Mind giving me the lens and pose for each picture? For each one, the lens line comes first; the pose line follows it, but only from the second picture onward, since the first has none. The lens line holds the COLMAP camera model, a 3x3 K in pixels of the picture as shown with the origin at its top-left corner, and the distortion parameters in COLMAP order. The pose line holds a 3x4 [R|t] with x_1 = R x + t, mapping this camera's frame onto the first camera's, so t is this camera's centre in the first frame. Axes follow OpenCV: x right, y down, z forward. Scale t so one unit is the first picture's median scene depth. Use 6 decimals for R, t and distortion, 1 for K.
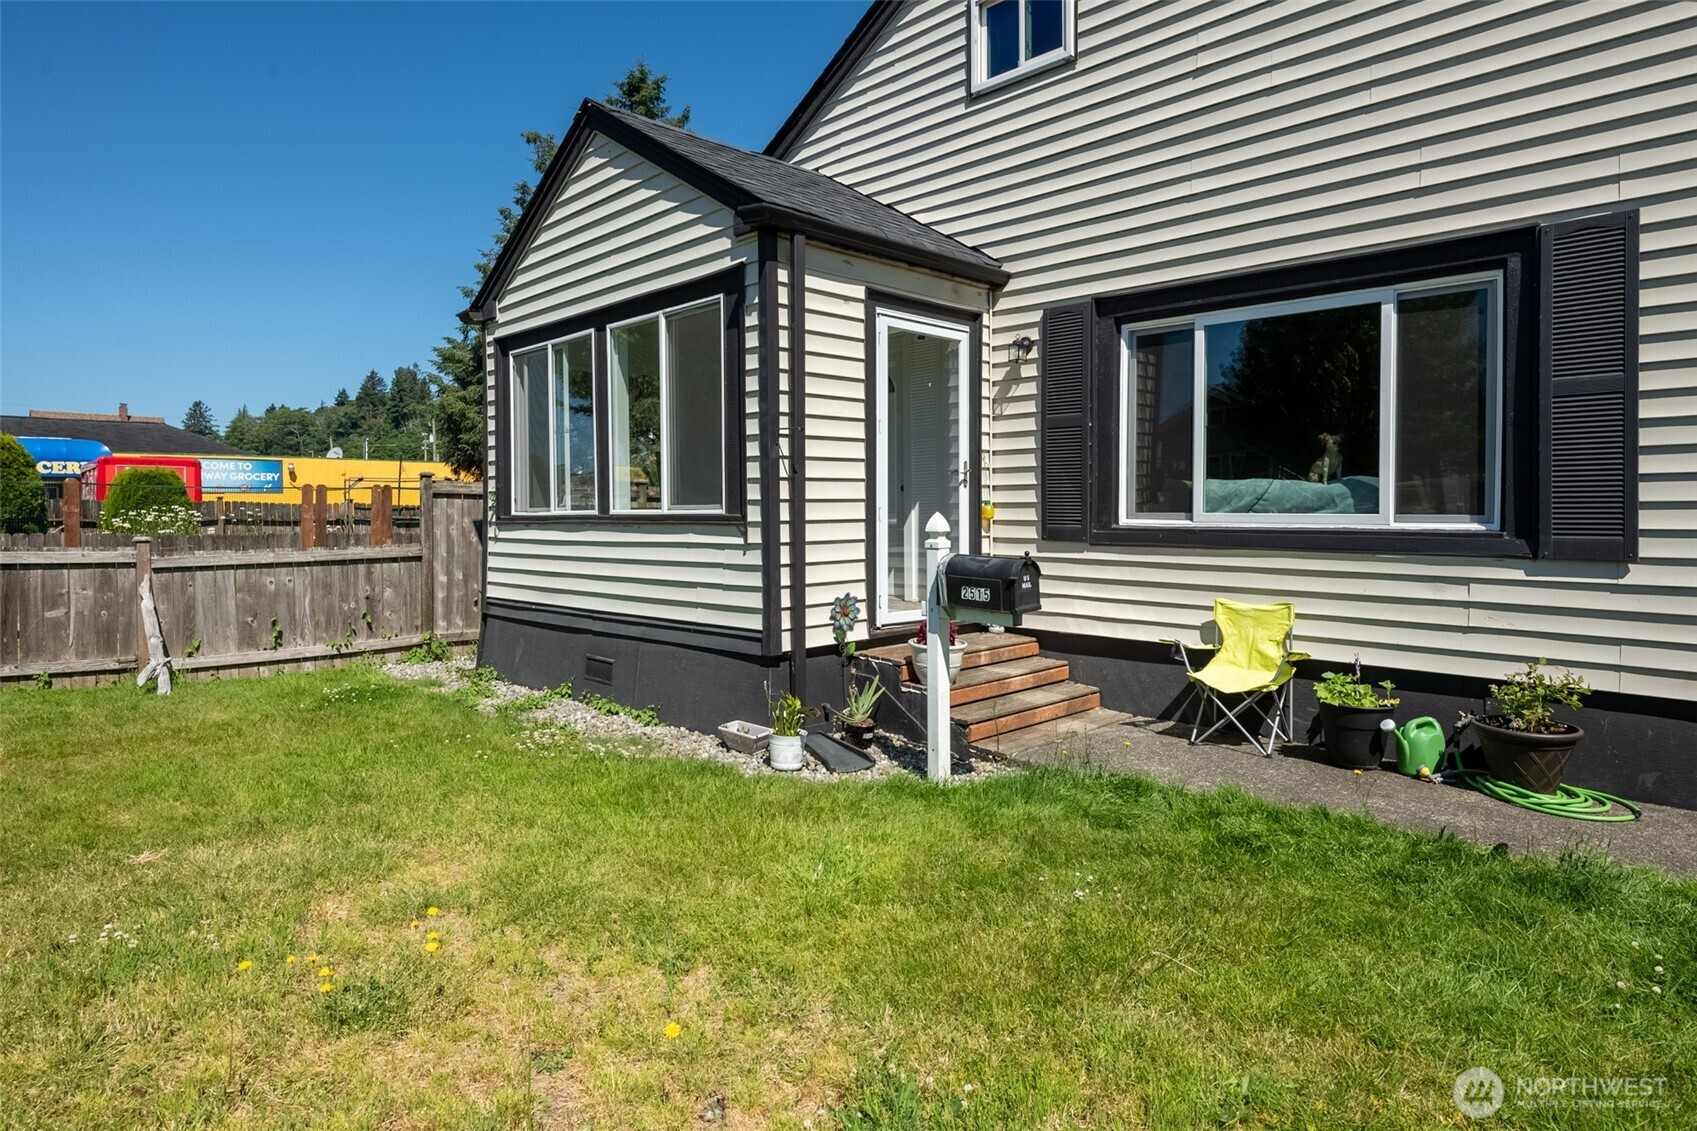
lens RADIAL K [[986.5, 0, 847.3], [0, 986.5, 527.6], [0, 0, 1]] dist [0.002378, 0.000959]
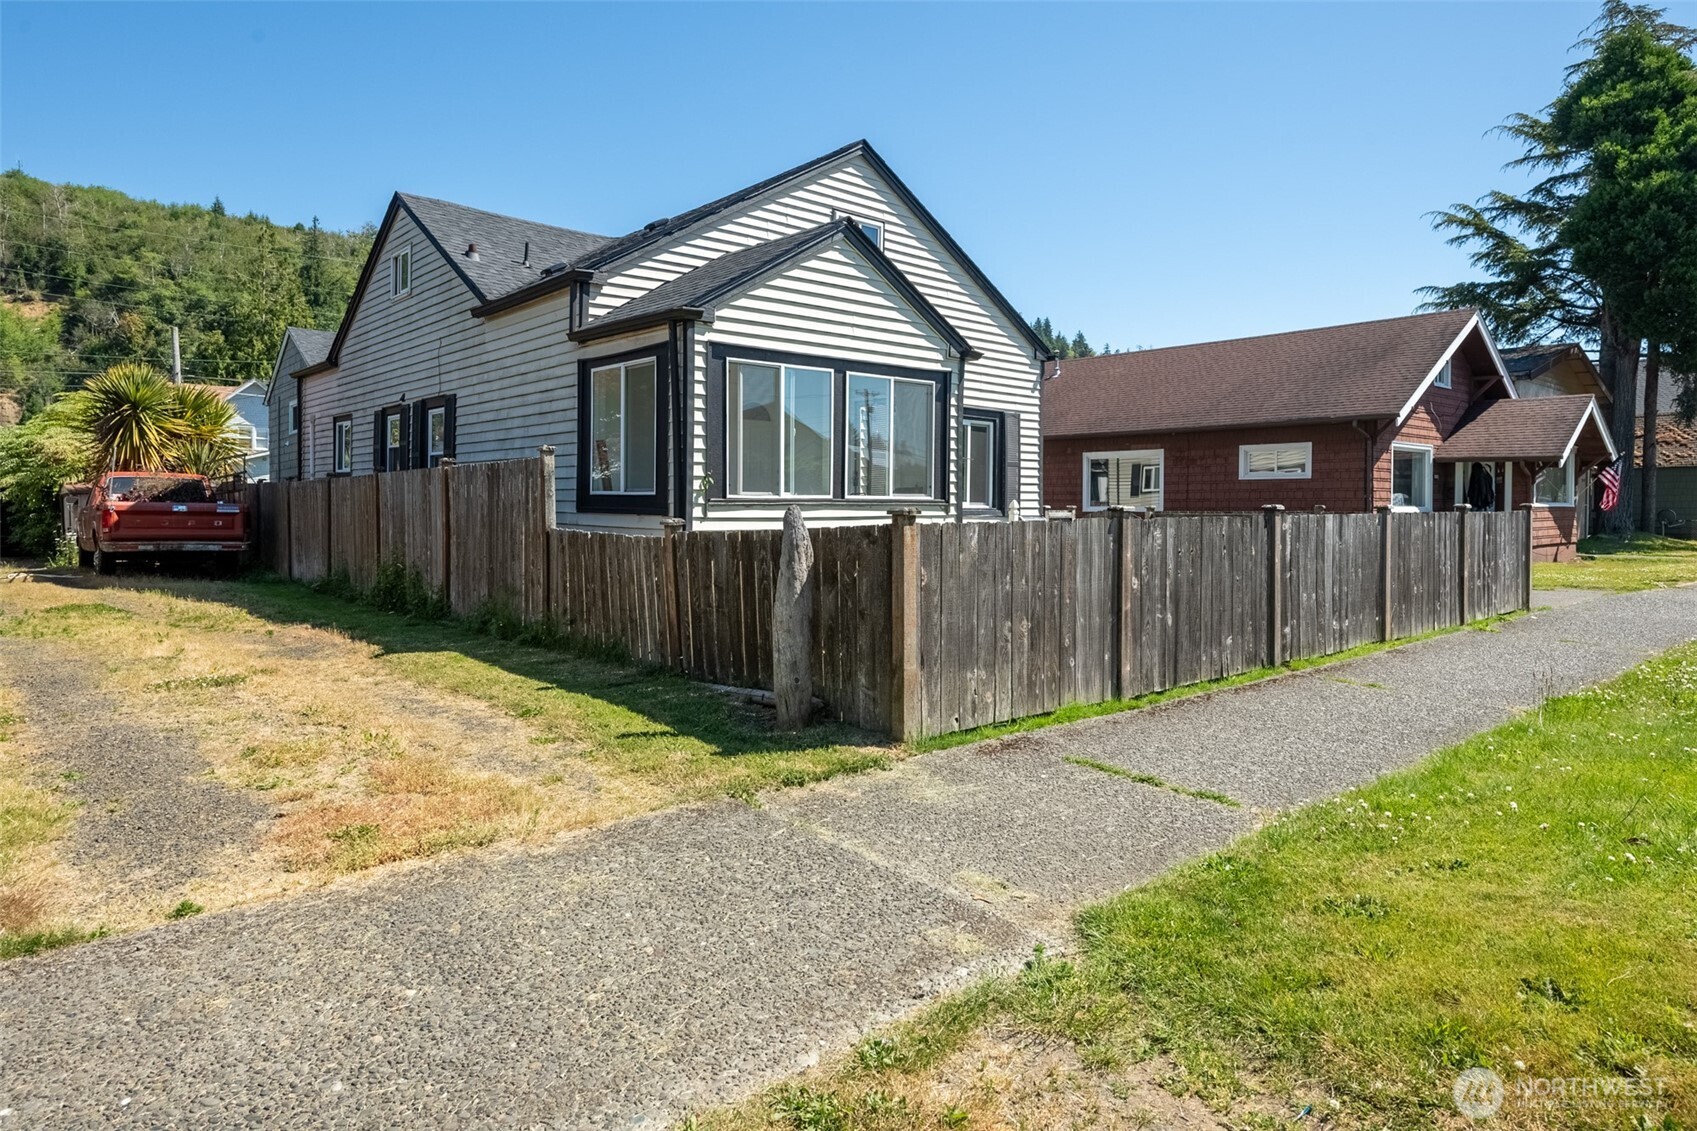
lens RADIAL K [[986.5, 0, 847.3], [0, 986.5, 527.6], [0, 0, 1]] dist [0.002378, 0.000959]
pose [[0.055450, -0.018759, 0.998285, -1.969055], [0.010104, 0.999783, 0.018226, 0.003866], [-0.998410, 0.009076, 0.055627, 1.043177]]
